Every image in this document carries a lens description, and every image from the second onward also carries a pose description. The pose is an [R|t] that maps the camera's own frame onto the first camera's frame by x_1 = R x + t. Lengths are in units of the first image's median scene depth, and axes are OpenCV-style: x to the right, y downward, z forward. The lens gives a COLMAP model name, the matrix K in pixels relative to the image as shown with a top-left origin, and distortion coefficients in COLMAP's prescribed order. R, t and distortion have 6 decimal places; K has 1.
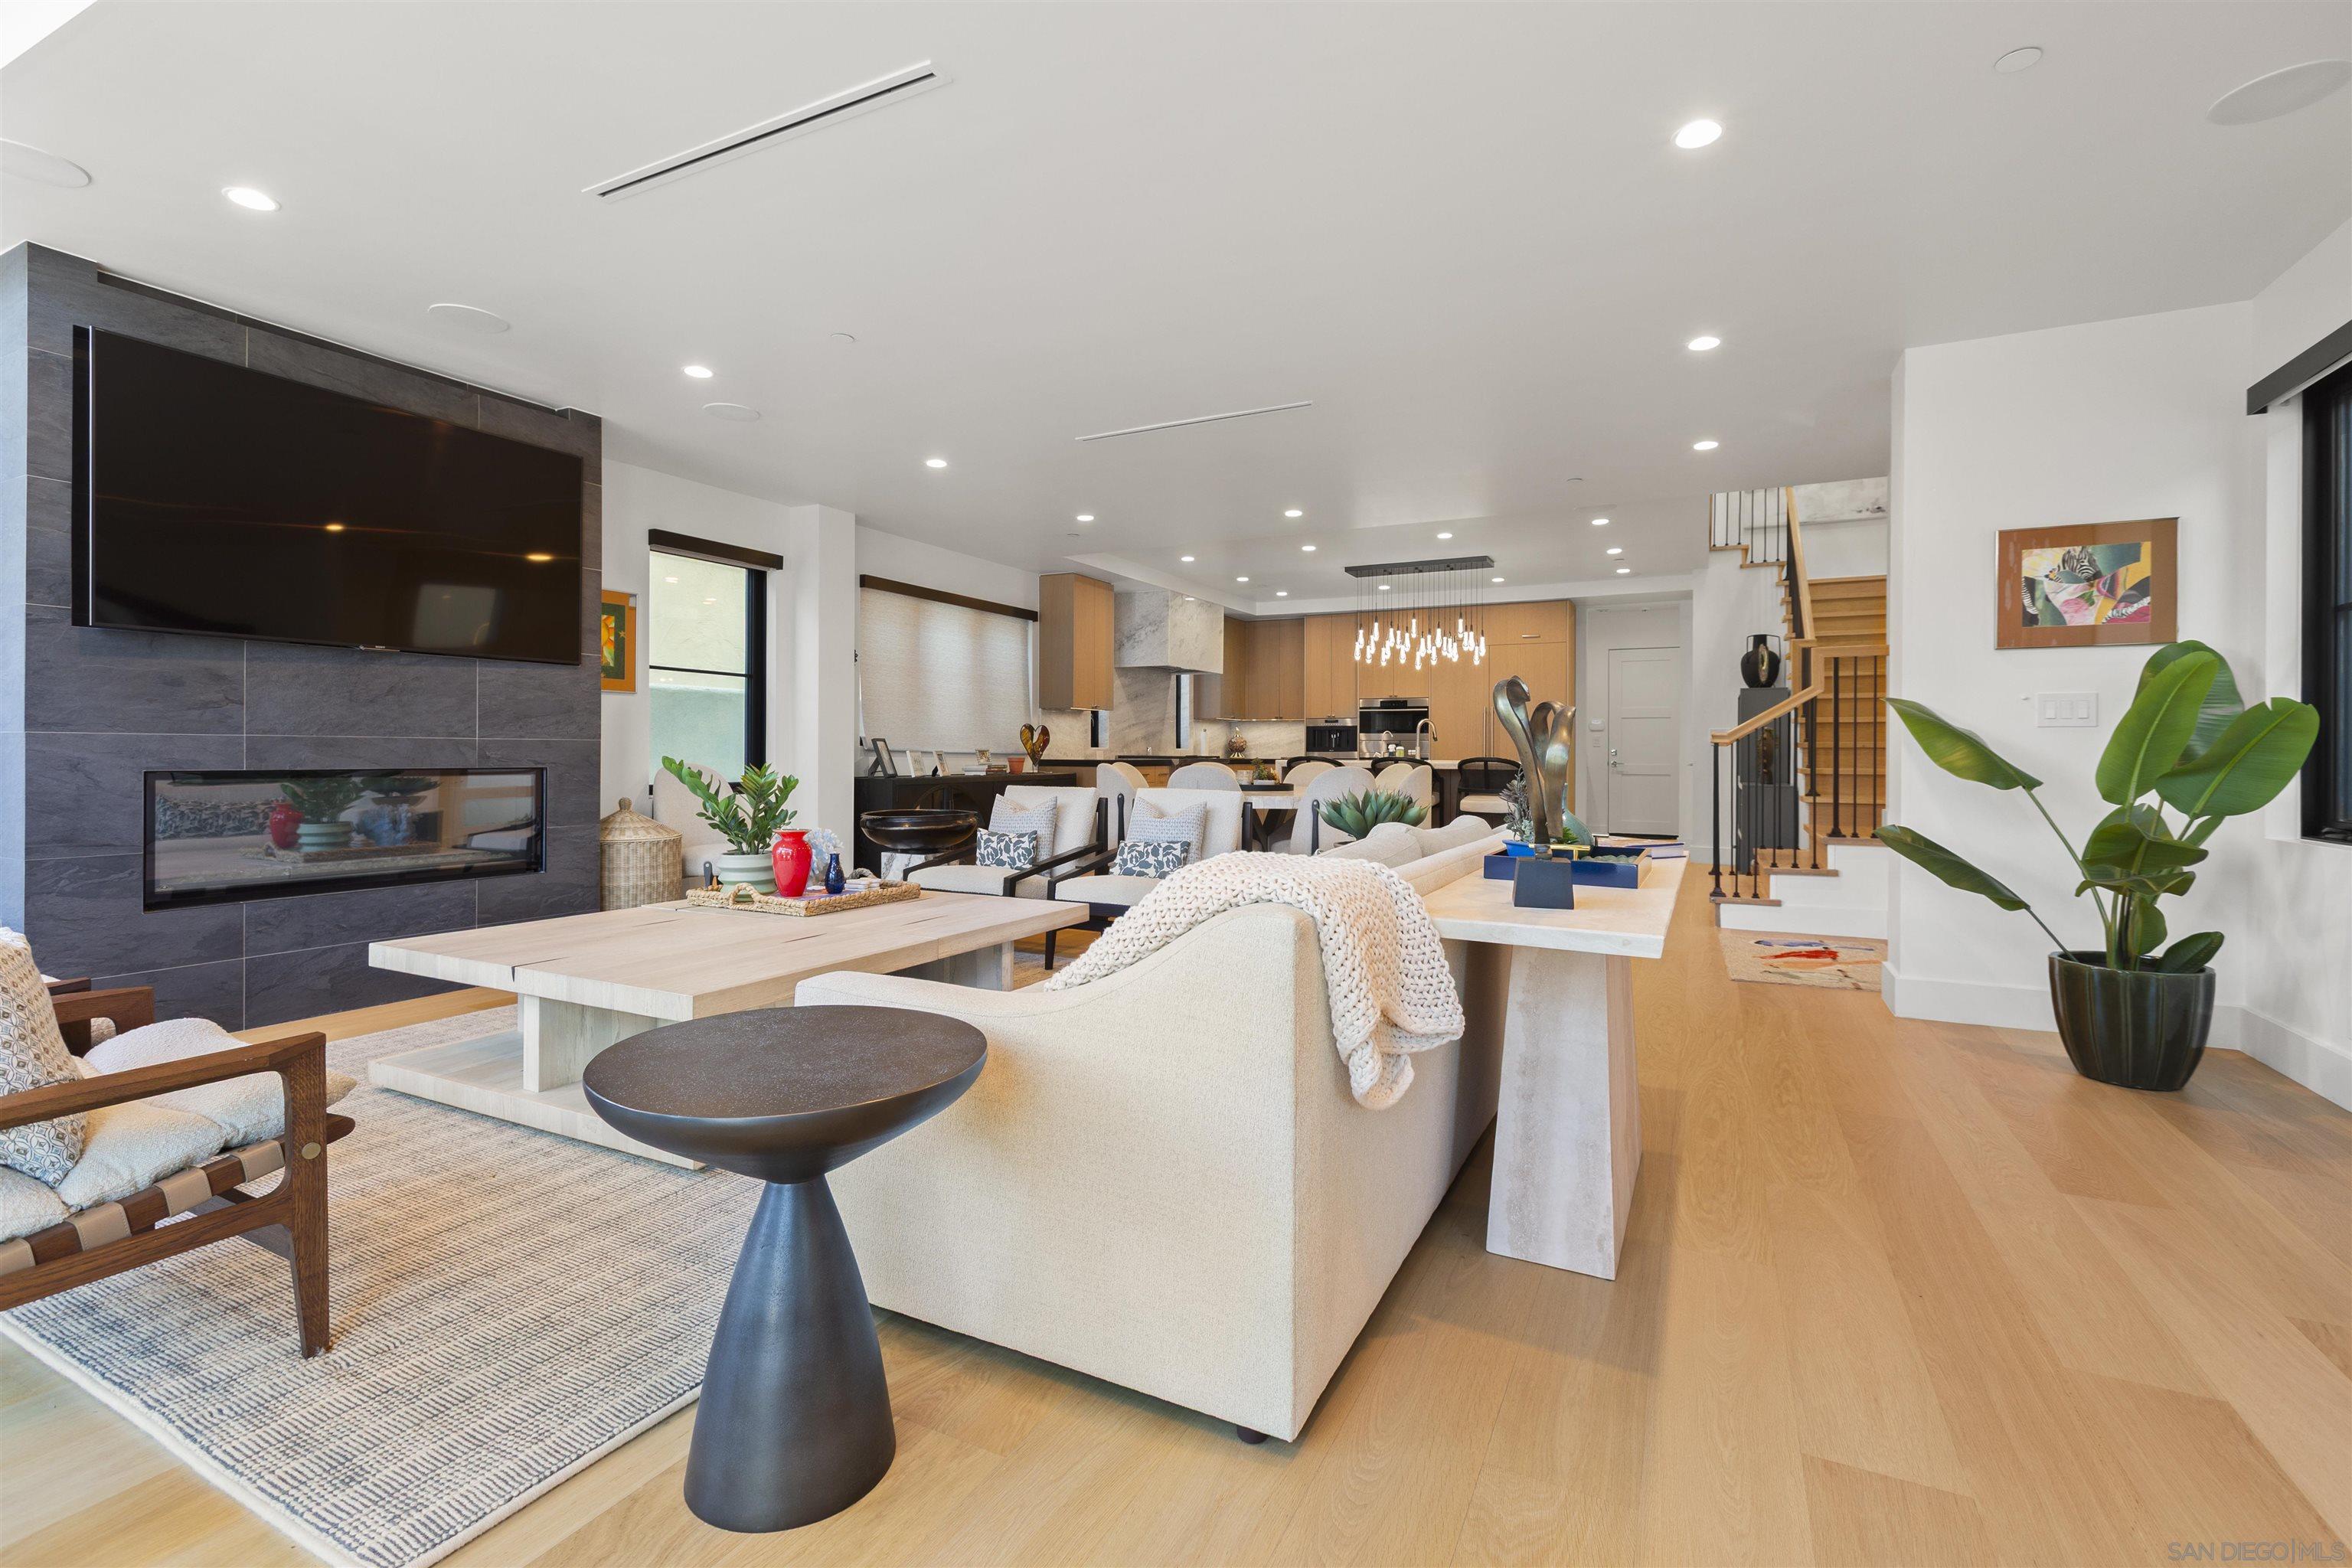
lens RADIAL K [[1048.8, 0, 1163.0], [0, 1048.8, 755.4], [0, 0, 1]] dist [0.001522, -0.001245]
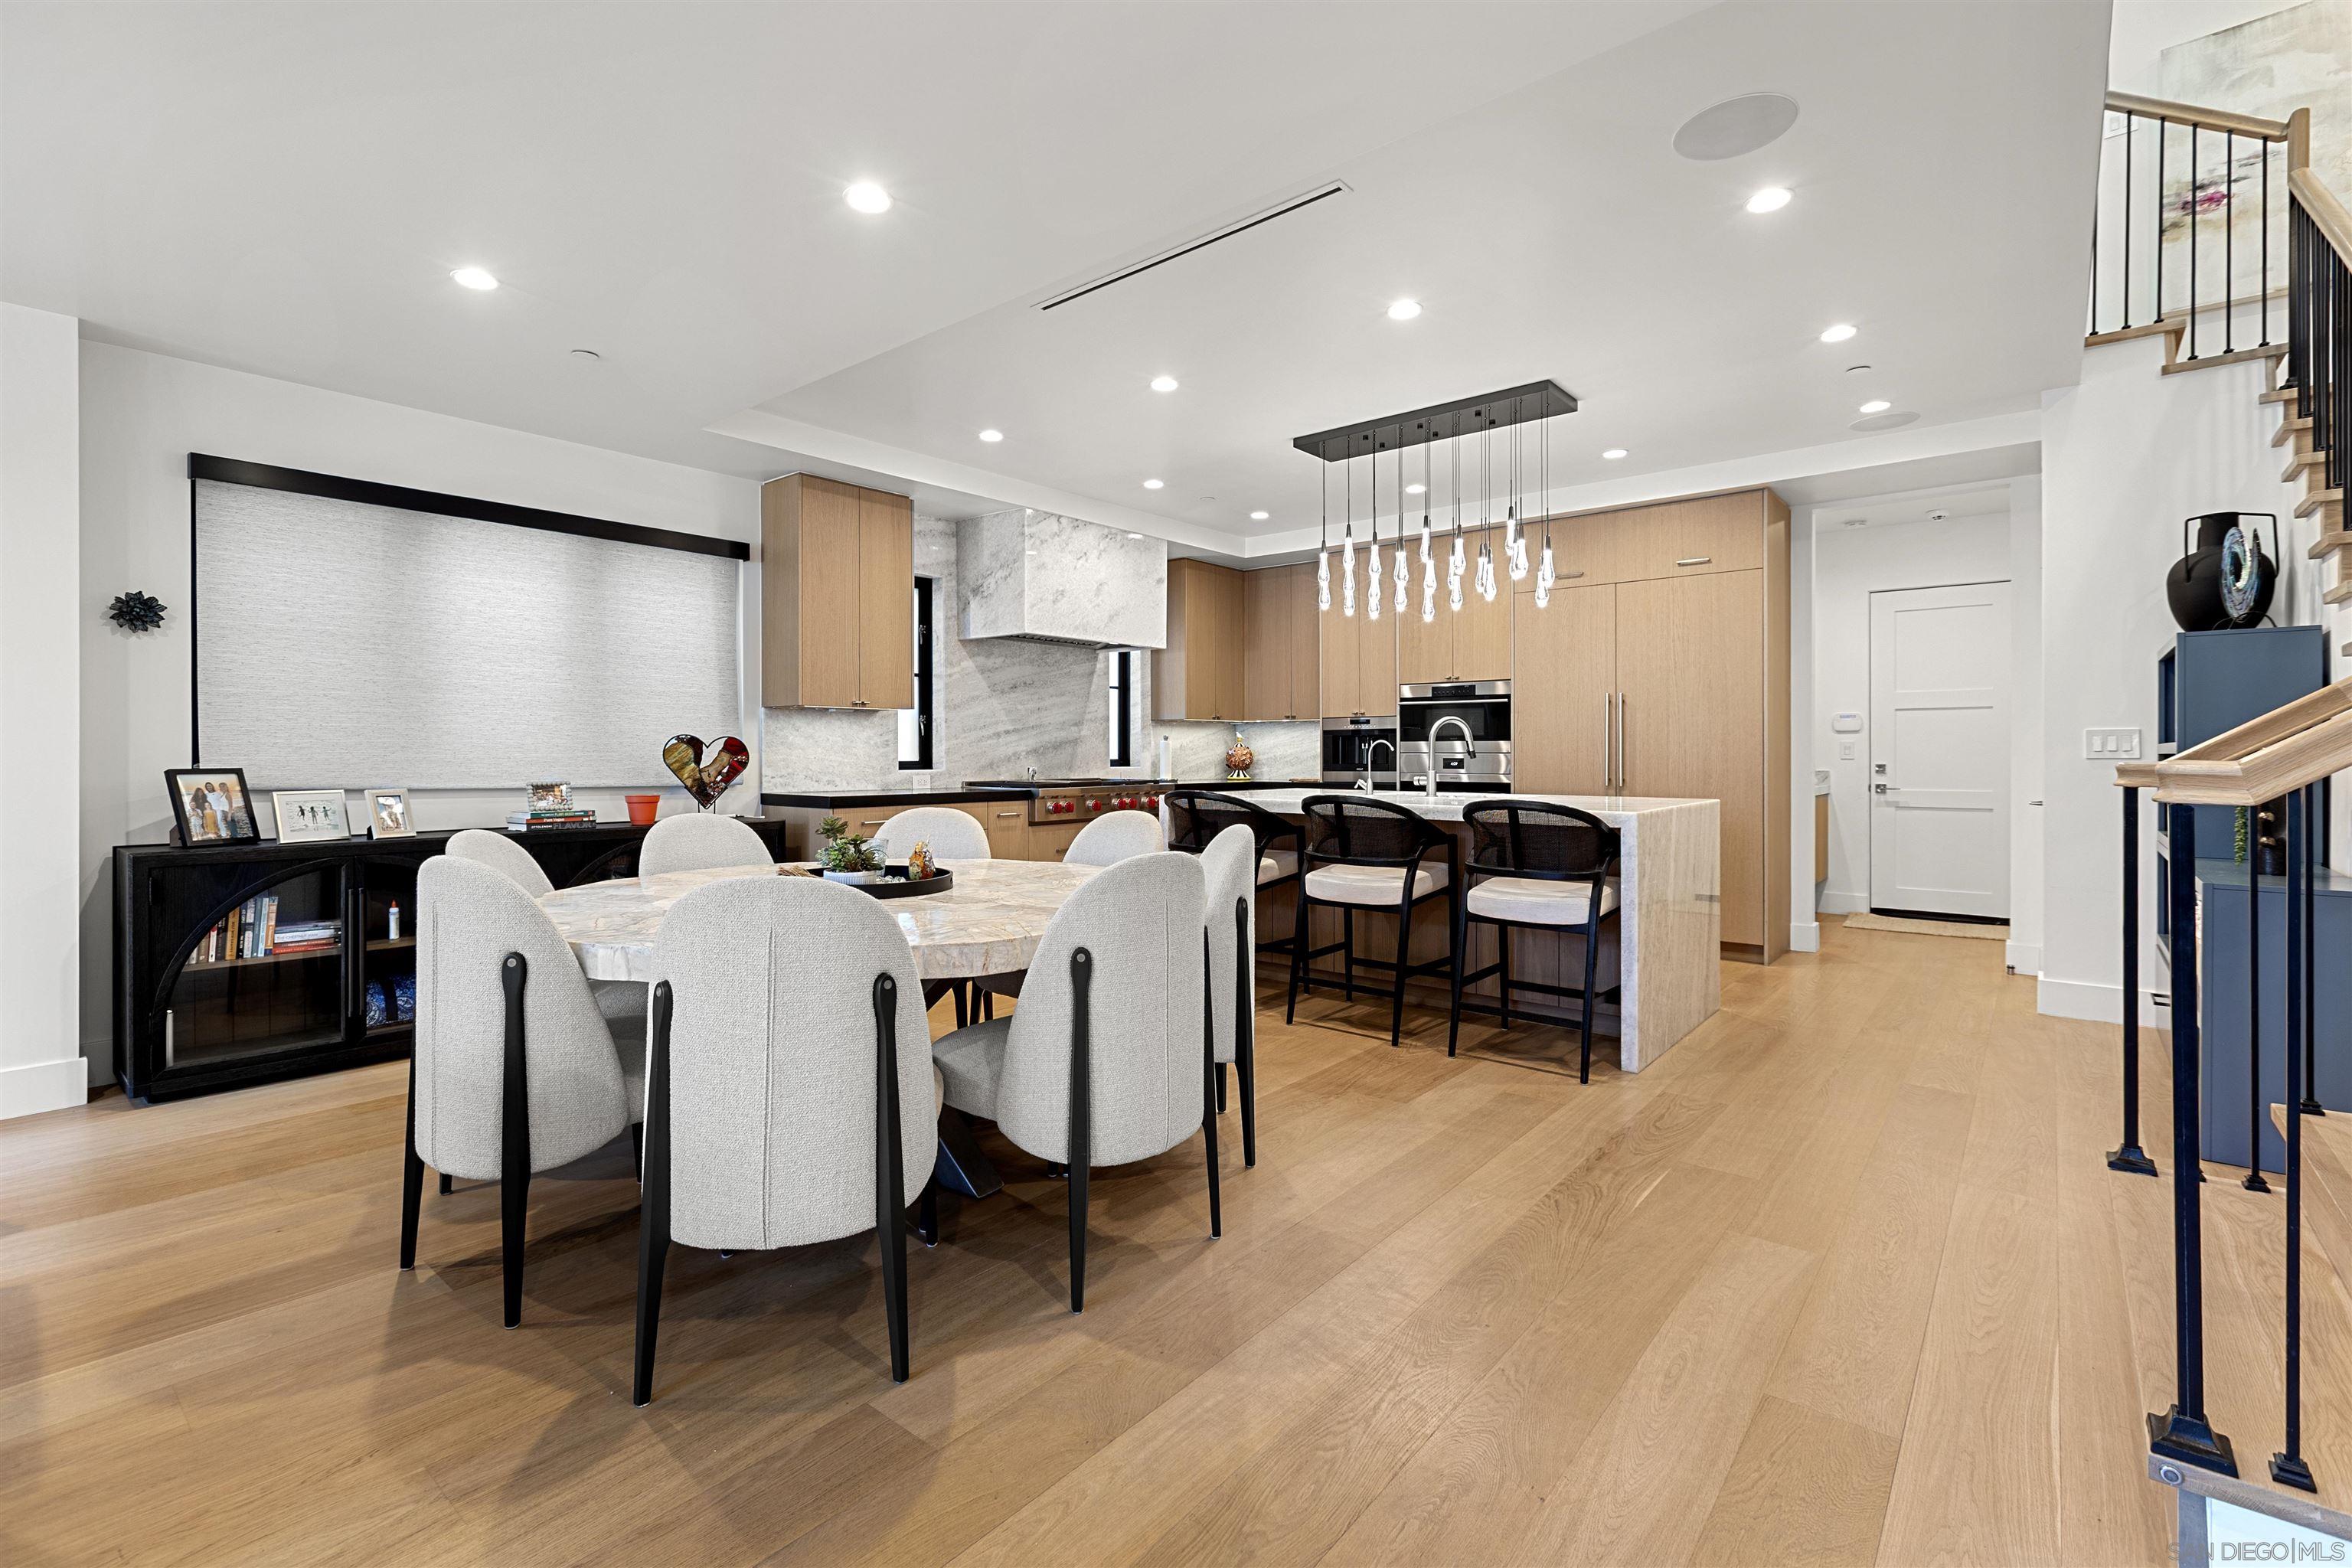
lens RADIAL K [[1048.8, 0, 1163.0], [0, 1048.8, 755.4], [0, 0, 1]] dist [0.001522, -0.001245]
pose [[0.974771, -0.005203, -0.223145, 0.231397], [0.004897, 0.999986, -0.001921, -0.015288], [0.223152, 0.000780, 0.974783, 0.465554]]
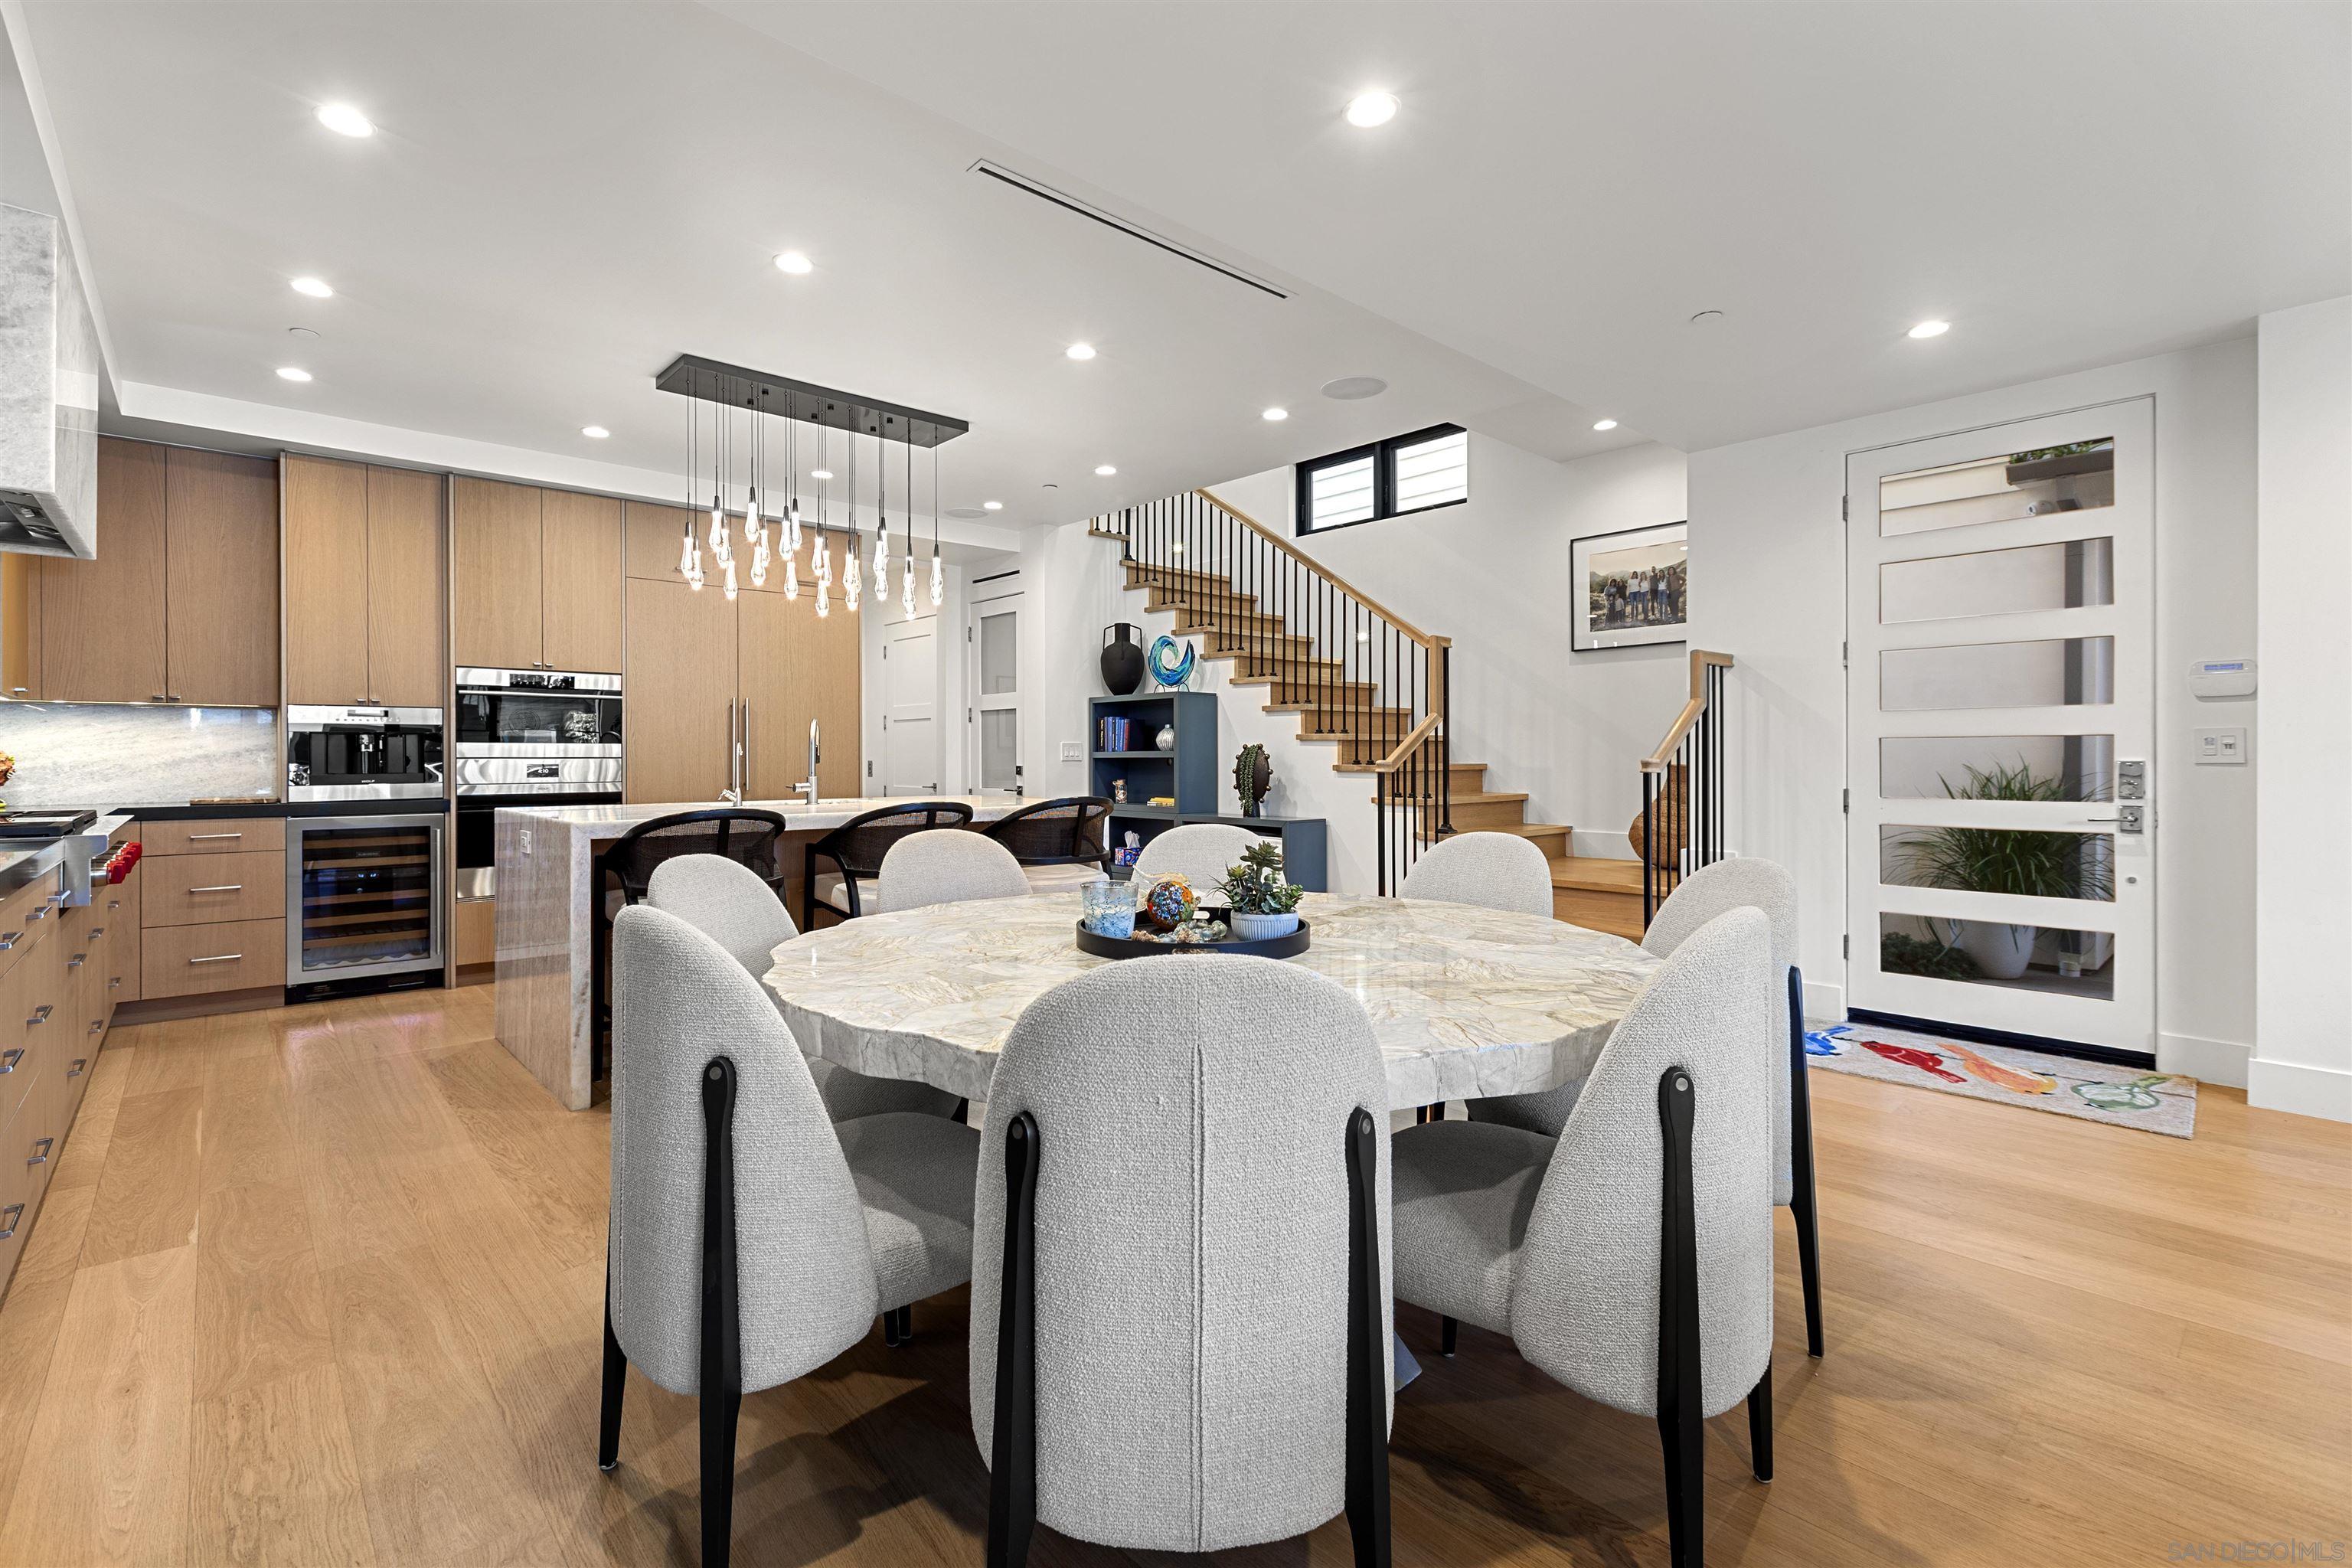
lens RADIAL K [[1048.8, 0, 1163.0], [0, 1048.8, 755.4], [0, 0, 1]] dist [0.001522, -0.001245]
pose [[0.359642, -0.004166, 0.933081, -0.153287], [0.006490, 0.999977, 0.001963, -0.017685], [-0.933068, 0.005350, 0.359661, 0.679986]]
